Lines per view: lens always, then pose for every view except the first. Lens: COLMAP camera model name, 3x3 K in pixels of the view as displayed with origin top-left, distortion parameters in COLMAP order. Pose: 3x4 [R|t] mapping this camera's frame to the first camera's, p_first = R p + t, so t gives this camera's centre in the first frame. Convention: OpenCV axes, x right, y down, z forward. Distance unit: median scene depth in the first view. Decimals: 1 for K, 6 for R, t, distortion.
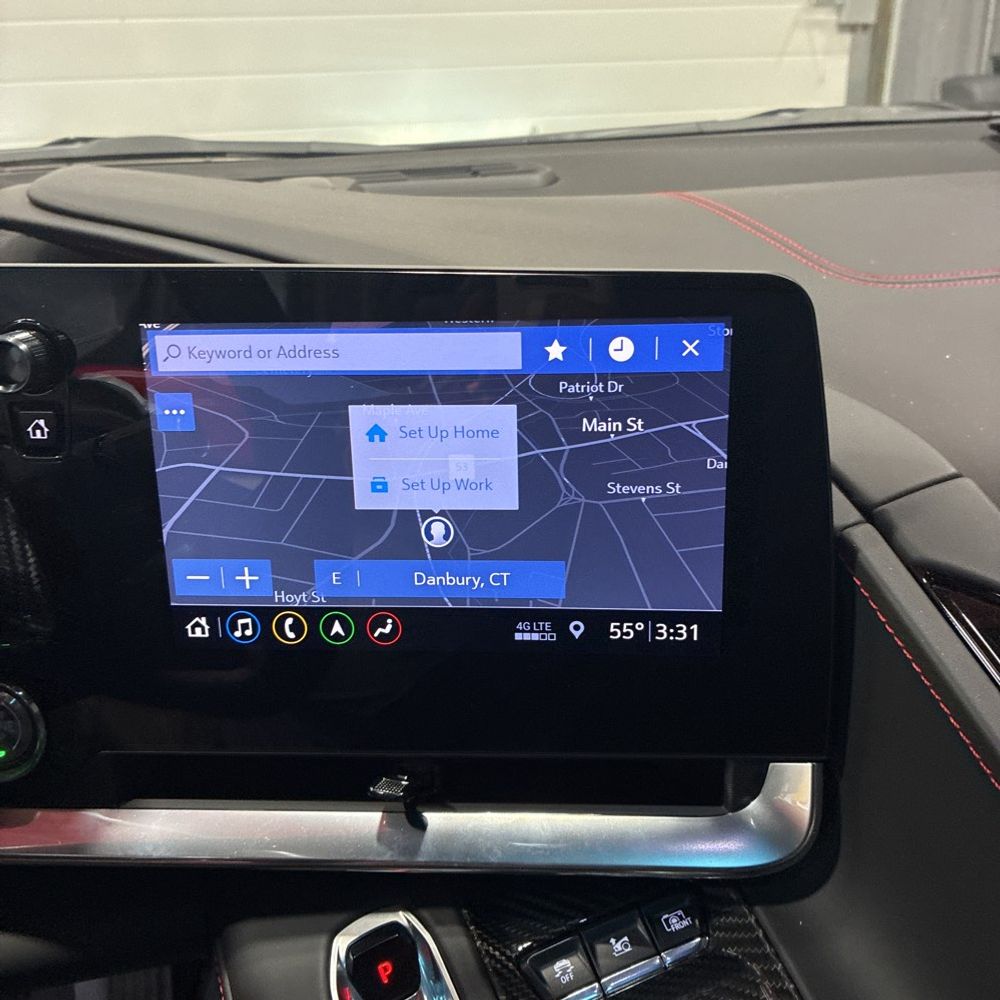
lens RADIAL K [[1027.7, 0, 500.0], [0, 1027.7, 500.0], [0, 0, 1]] dist [0.027269, -0.020836]
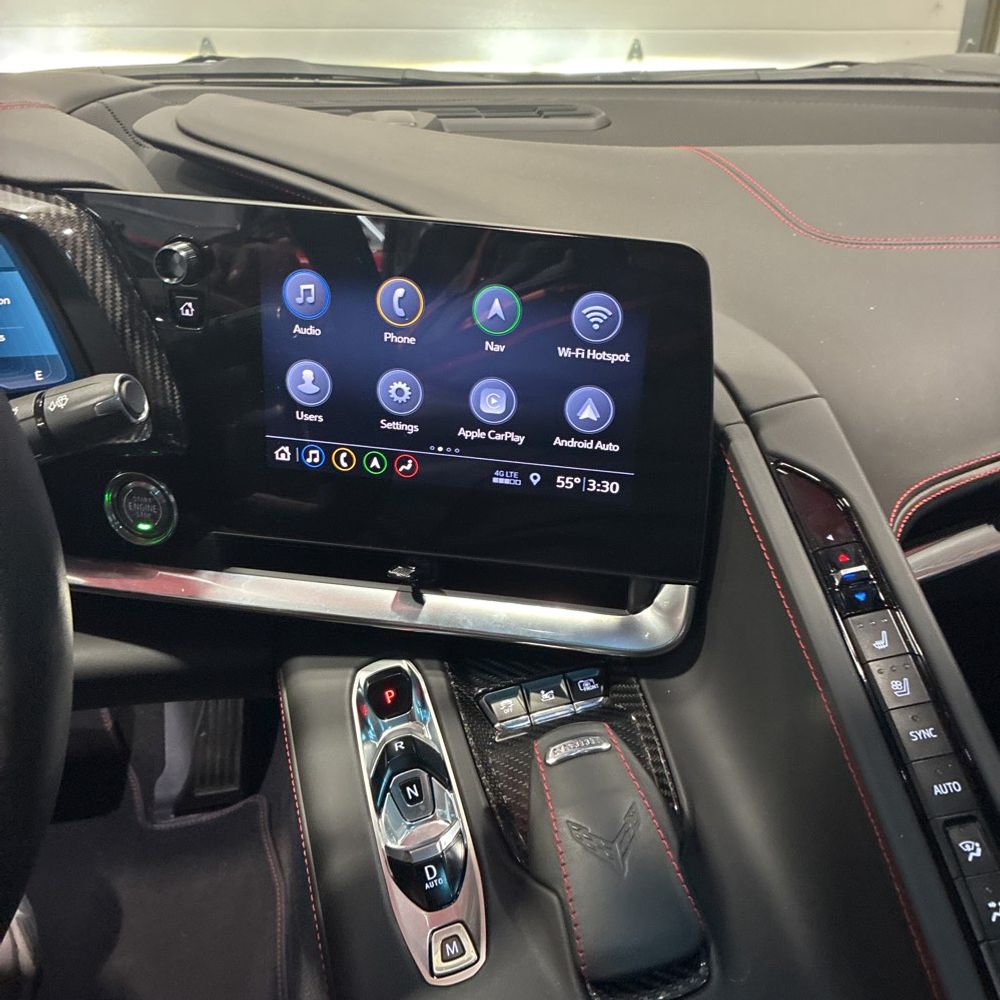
lens RADIAL K [[1039.9, 0, 500.0], [0, 1039.9, 500.0], [0, 0, 1]] dist [0.089368, -0.049514]
pose [[0.992096, 0.098071, -0.078280, 0.140217], [-0.090720, 0.991571, 0.092498, 0.022633], [0.086691, -0.084665, 0.992631, -0.467885]]
